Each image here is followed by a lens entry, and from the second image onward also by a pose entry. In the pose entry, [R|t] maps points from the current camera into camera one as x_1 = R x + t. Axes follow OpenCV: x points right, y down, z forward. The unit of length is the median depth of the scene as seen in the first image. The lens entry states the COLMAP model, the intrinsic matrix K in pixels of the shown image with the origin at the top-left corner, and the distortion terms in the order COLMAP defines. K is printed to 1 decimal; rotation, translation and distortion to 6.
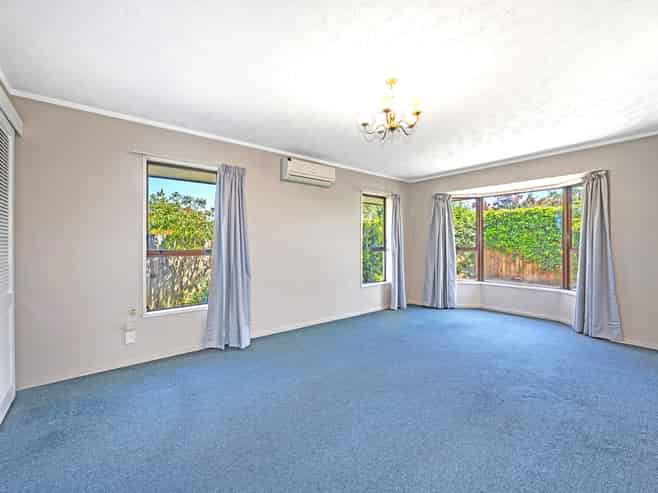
lens RADIAL K [[247.8, 0, 329.0], [0, 247.8, 246.5], [0, 0, 1]] dist [0.026514, 0.000048]
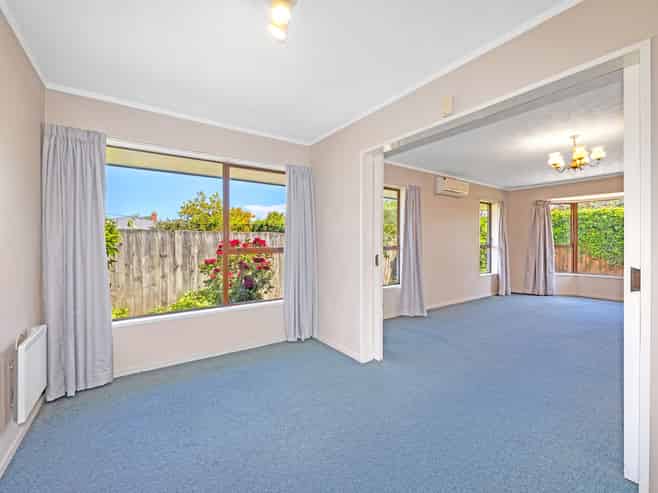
lens RADIAL K [[283.3, 0, 329.0], [0, 283.3, 246.5], [0, 0, 1]] dist [0.073595, -0.000042]
pose [[0.999606, 0.001602, 0.028034, -0.609793], [-0.001772, 0.999980, 0.006031, 0.004058], [-0.028024, -0.006078, 0.999589, -0.393966]]
